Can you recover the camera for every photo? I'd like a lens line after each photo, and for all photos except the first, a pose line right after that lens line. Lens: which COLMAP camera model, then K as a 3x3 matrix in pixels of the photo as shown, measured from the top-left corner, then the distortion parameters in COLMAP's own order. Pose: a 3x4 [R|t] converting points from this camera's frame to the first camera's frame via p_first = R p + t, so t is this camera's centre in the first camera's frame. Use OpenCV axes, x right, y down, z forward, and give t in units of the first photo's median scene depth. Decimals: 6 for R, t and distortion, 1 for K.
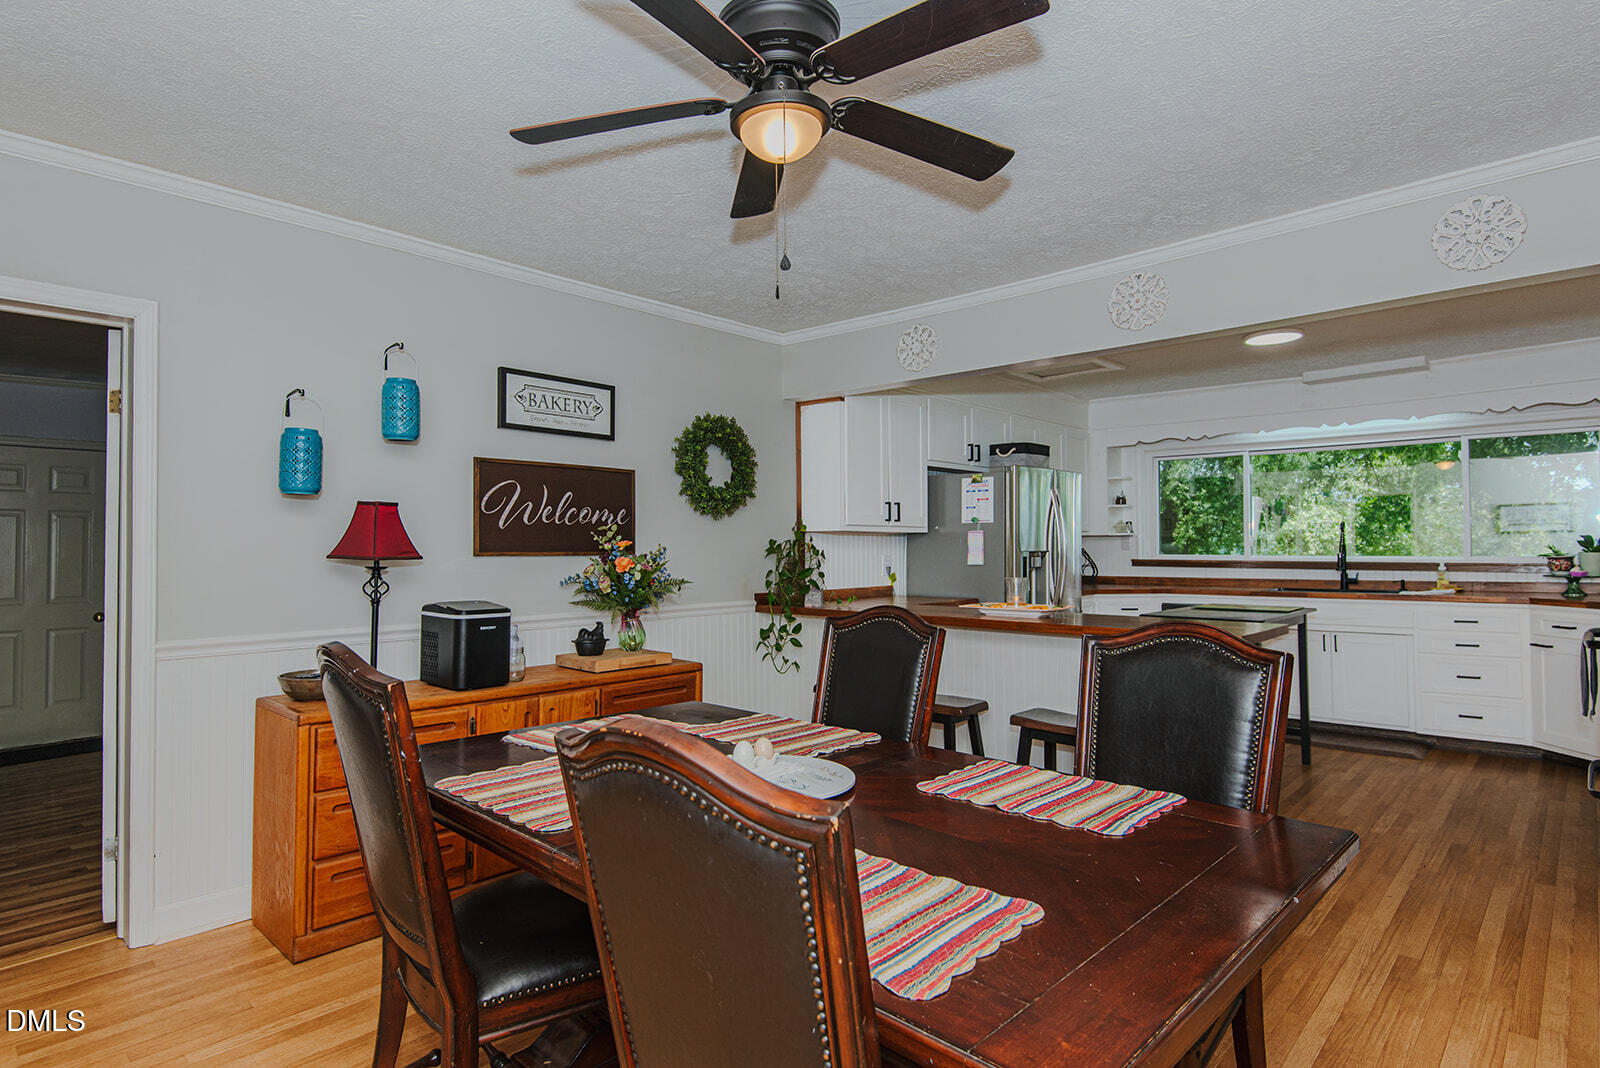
lens RADIAL K [[828.3, 0, 796.0], [0, 828.3, 529.1], [0, 0, 1]] dist [0.016141, -0.000847]
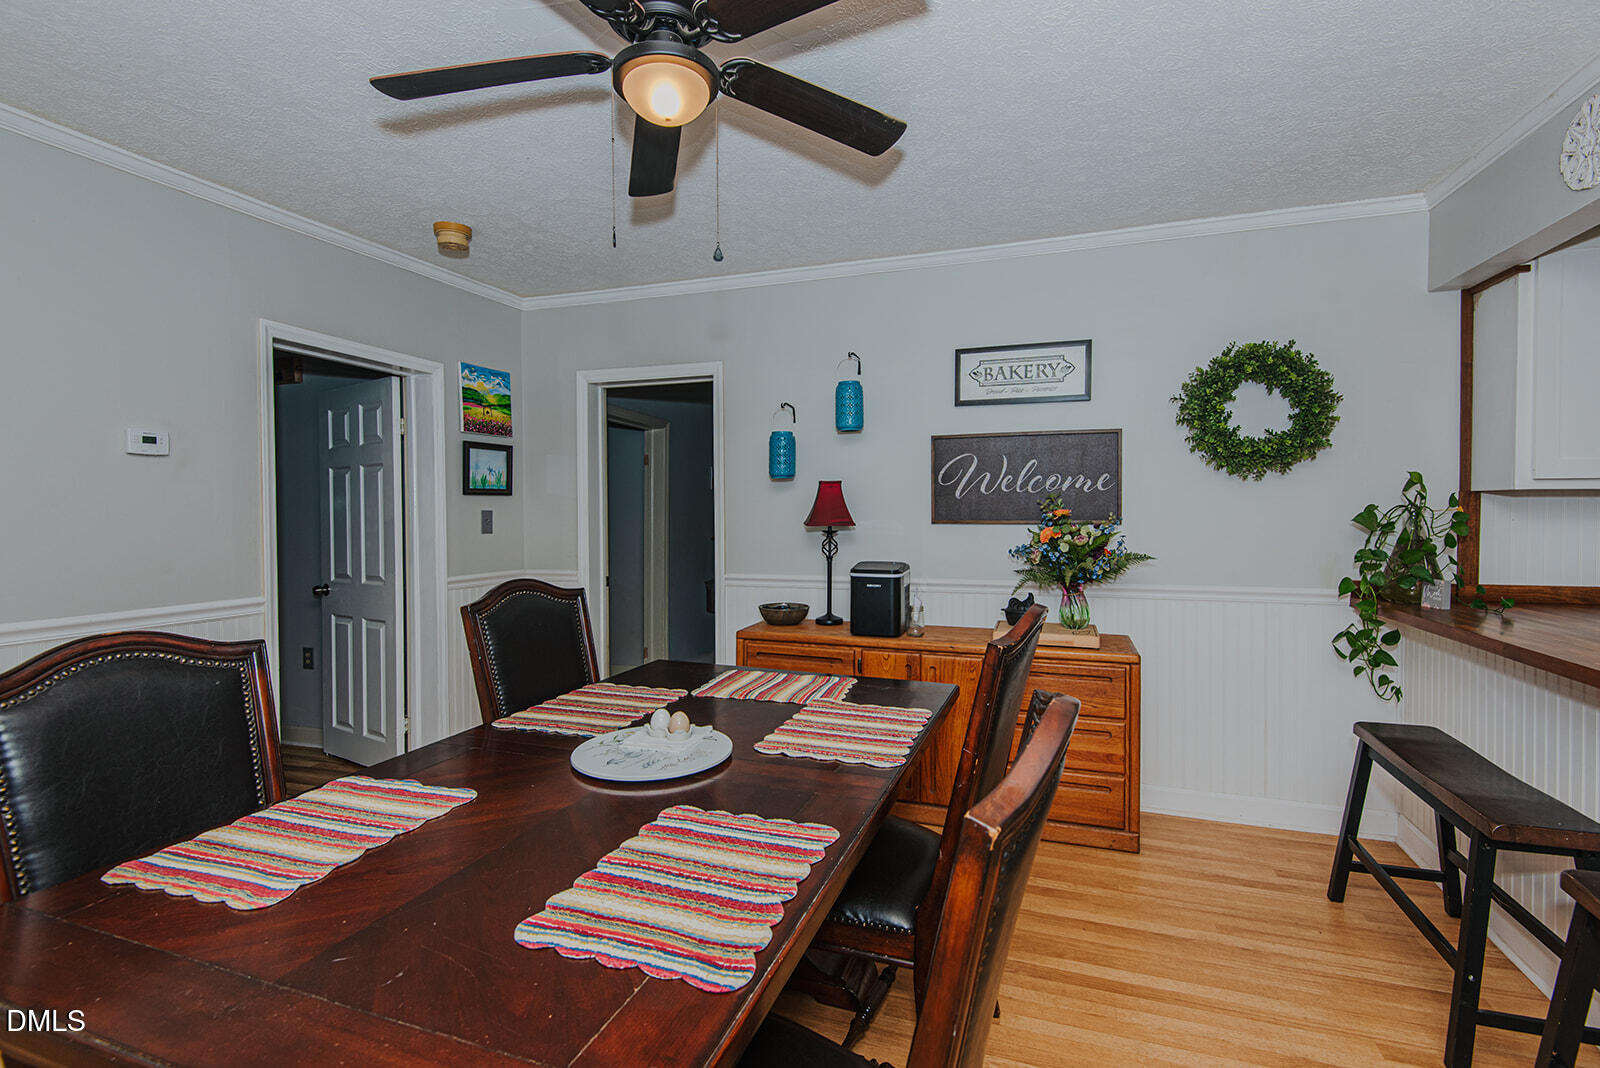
lens RADIAL K [[740.2, 0, 799.0], [0, 740.2, 525.3], [0, 0, 1]] dist [0.021941, -0.003311]
pose [[0.419597, 0.019871, -0.907493, 0.444918], [0.024942, 0.999130, 0.033410, -0.003314], [0.907368, -0.036653, 0.418736, 0.398396]]
